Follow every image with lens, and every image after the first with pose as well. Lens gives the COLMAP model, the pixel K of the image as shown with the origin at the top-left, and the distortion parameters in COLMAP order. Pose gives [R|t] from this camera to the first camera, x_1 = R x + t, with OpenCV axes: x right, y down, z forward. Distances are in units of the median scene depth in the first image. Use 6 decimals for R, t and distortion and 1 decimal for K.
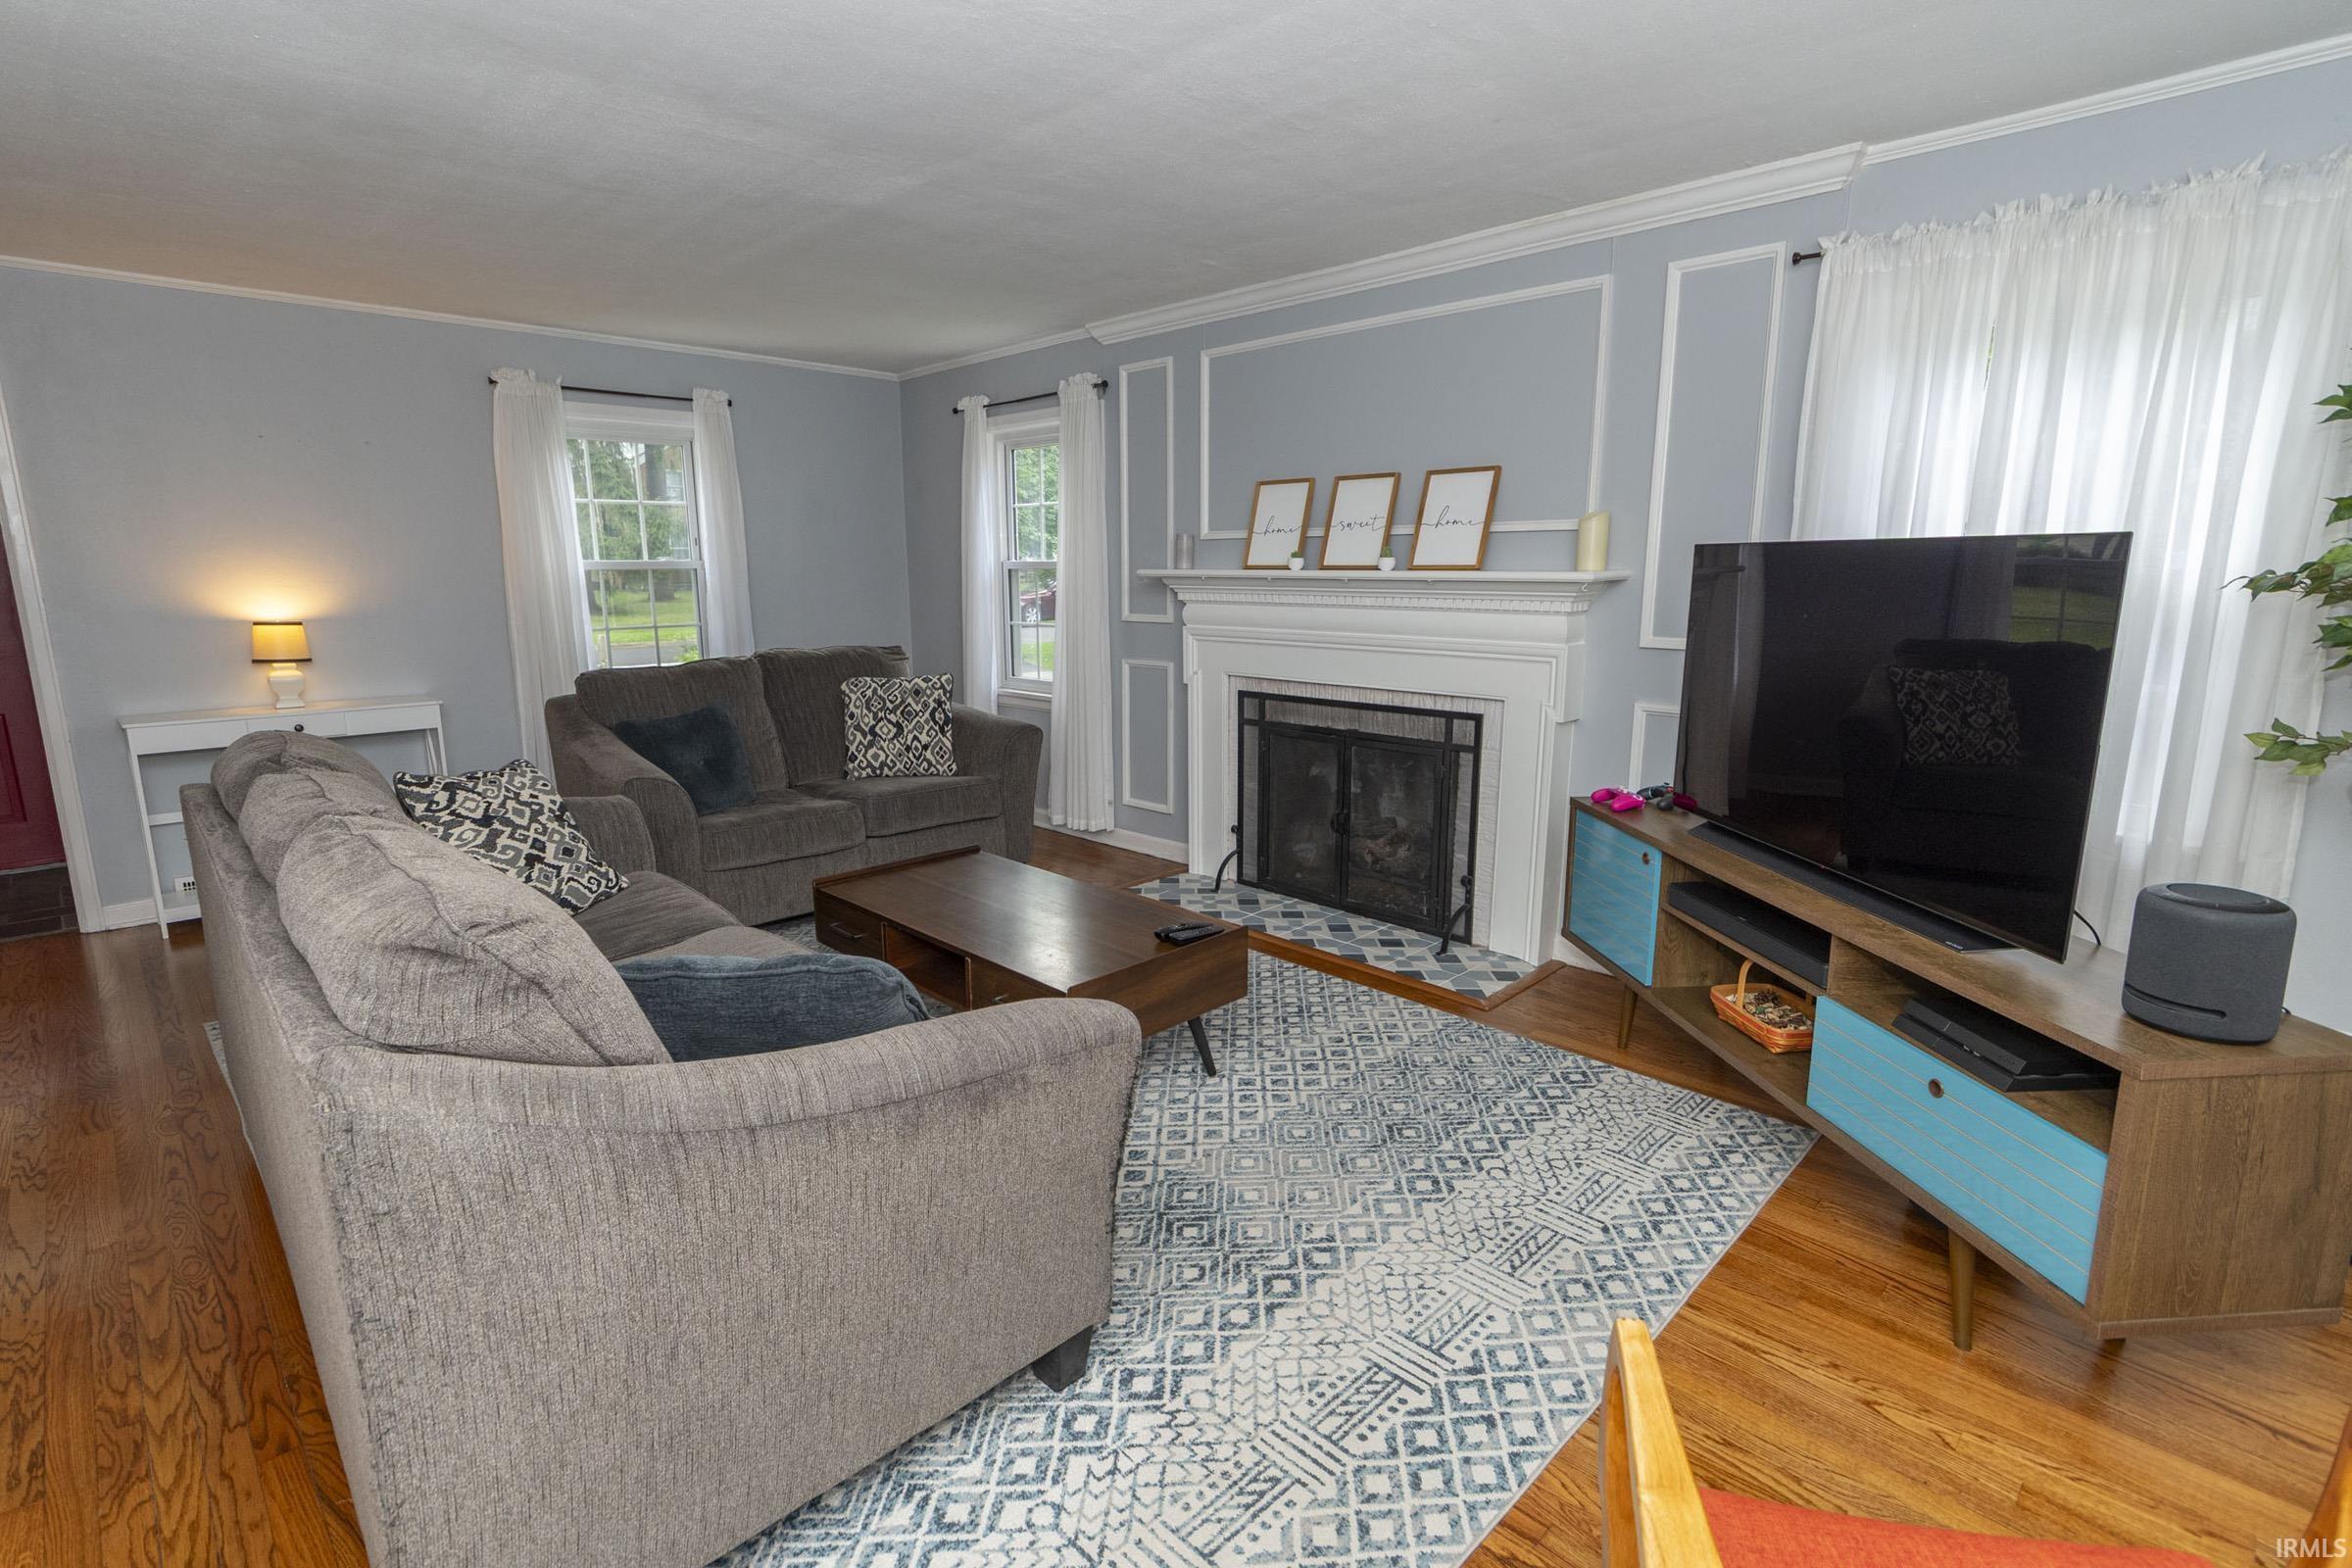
lens RADIAL K [[1106.4, 0, 1149.0], [0, 1106.4, 770.0], [0, 0, 1]] dist [-0.001371, -0.000307]
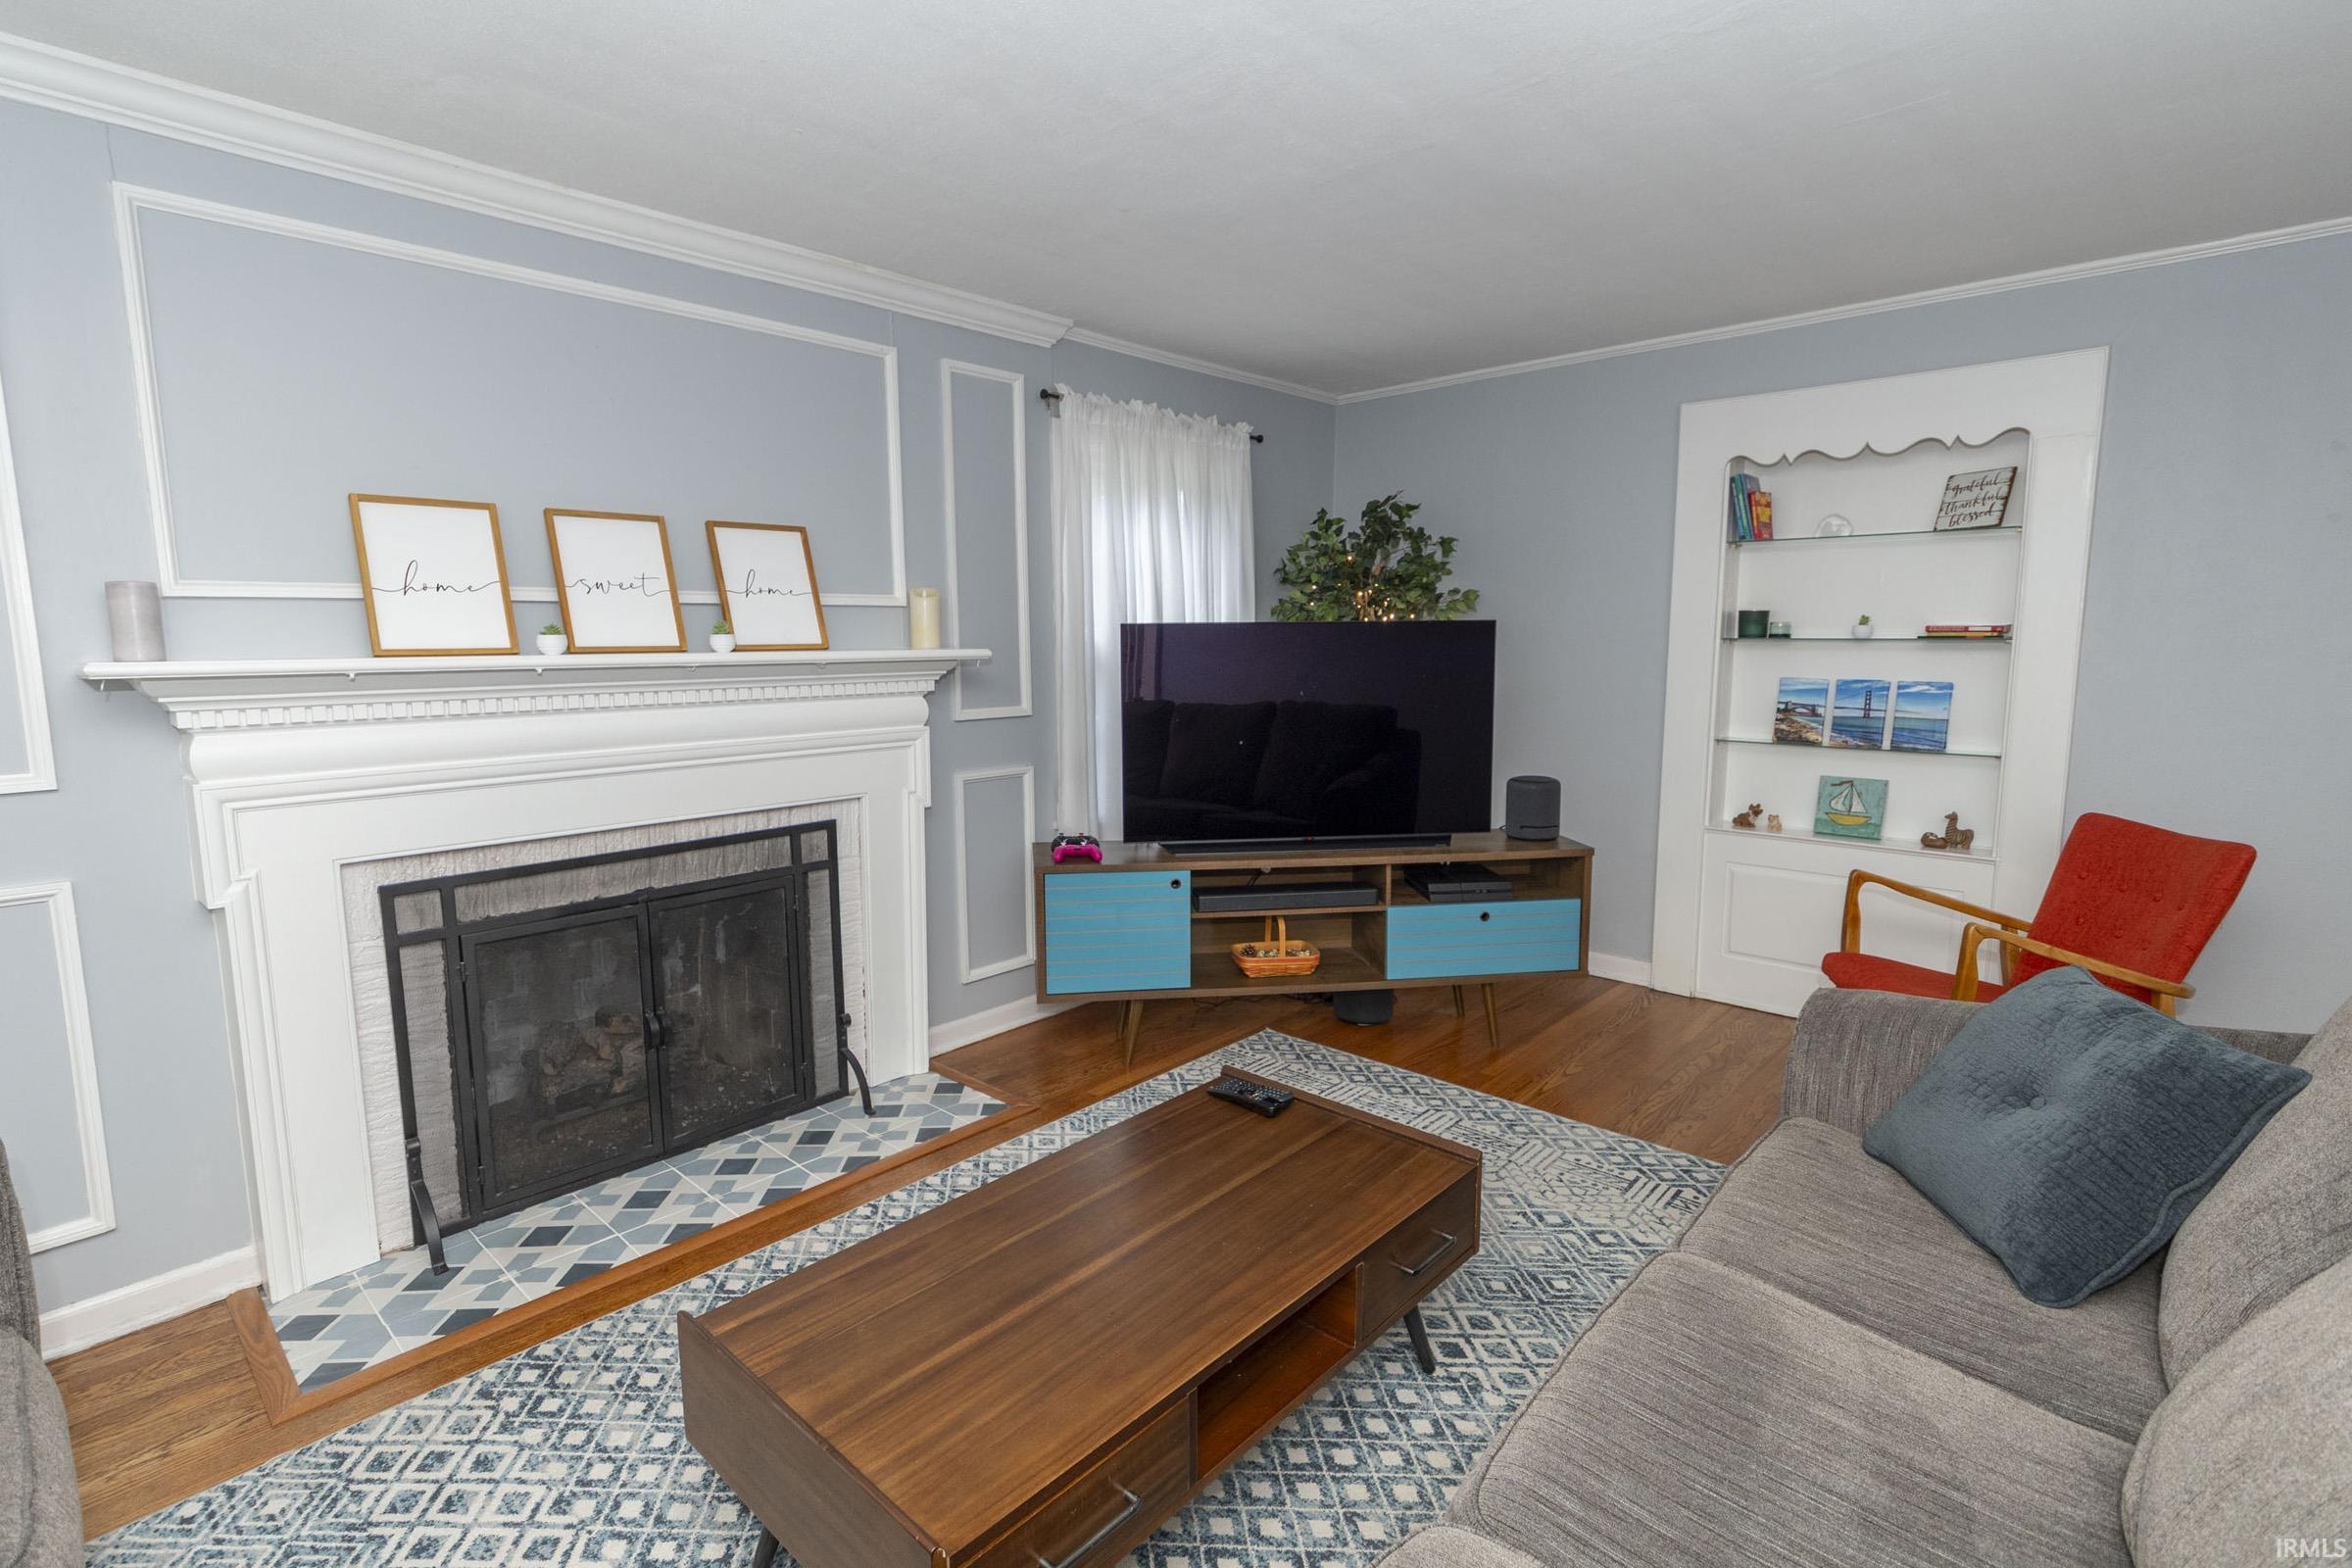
lens RADIAL K [[1106.4, 0, 1149.0], [0, 1106.4, 770.0], [0, 0, 1]] dist [-0.001371, -0.000307]
pose [[-0.045188, -0.117389, 0.992057, -0.514608], [0.192780, 0.973381, 0.123960, -0.138938], [-0.980201, 0.196850, -0.021355, 0.743557]]
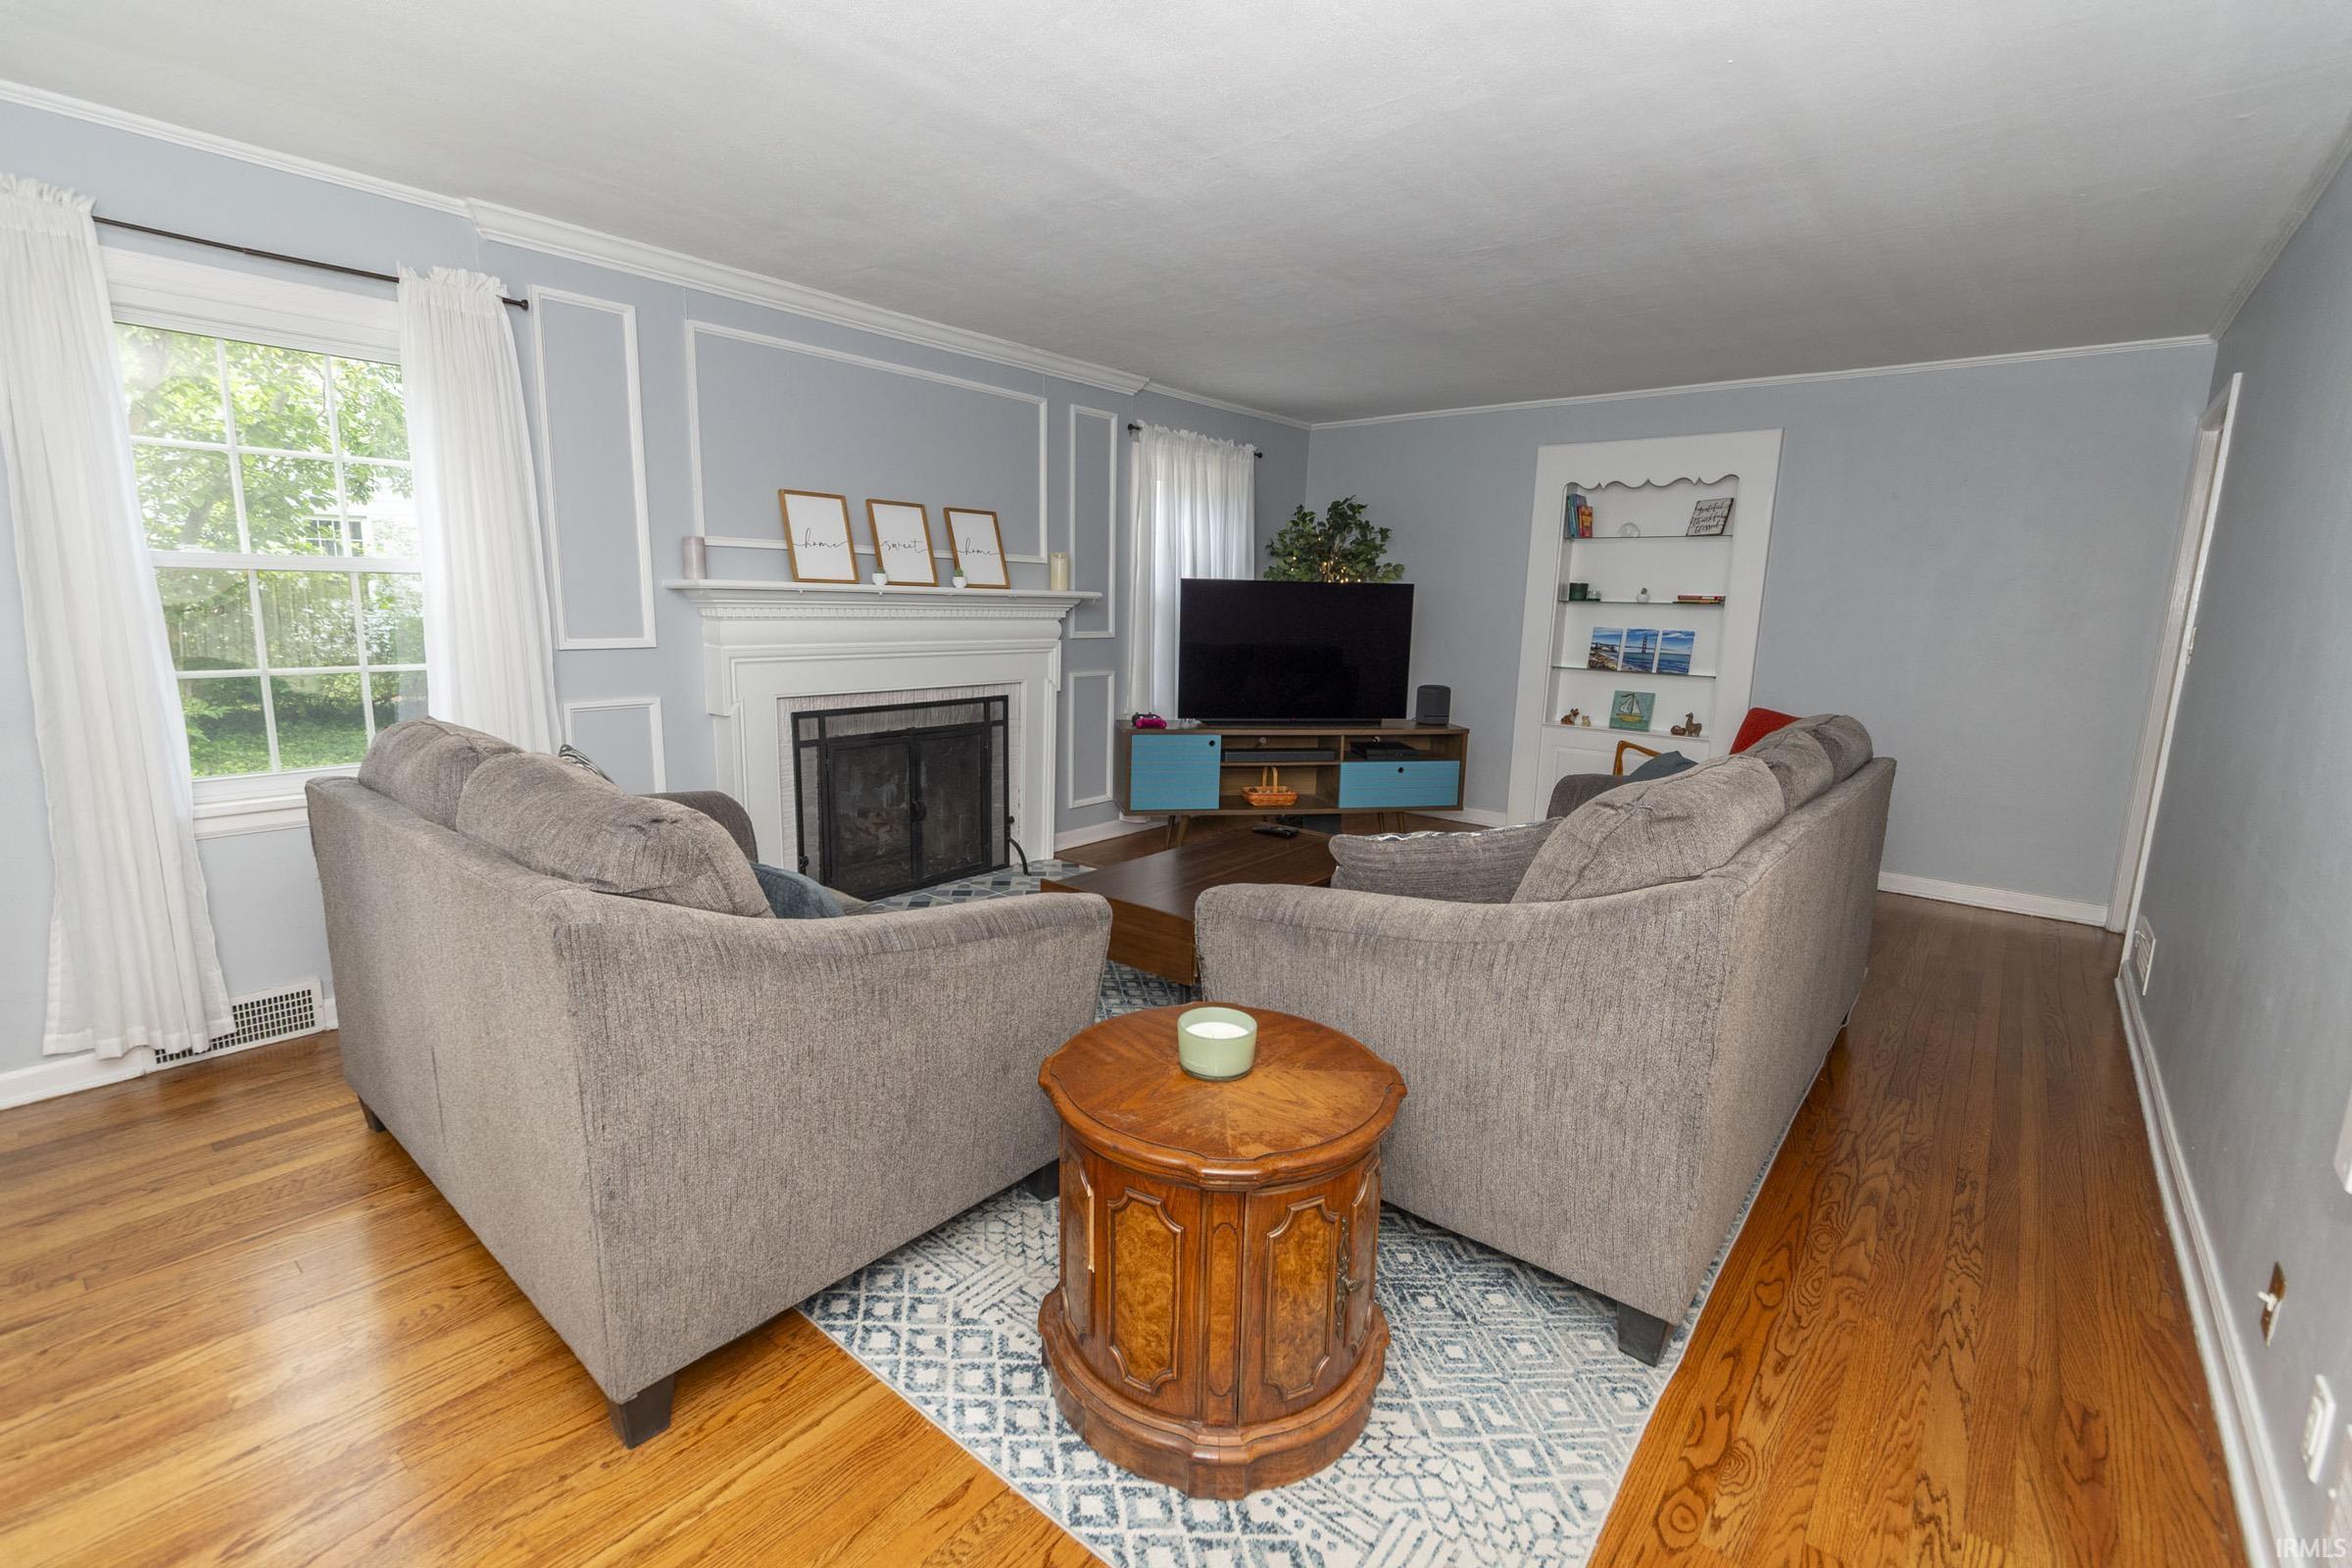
lens RADIAL K [[1033.0, 0, 1149.3], [0, 1033.0, 777.5], [0, 0, 1]] dist [-0.001324, 0.001410]
pose [[-0.096448, -0.167635, 0.981120, -0.934031], [0.164211, 0.969528, 0.181797, -0.147518], [-0.981699, 0.178644, -0.065982, 0.891250]]
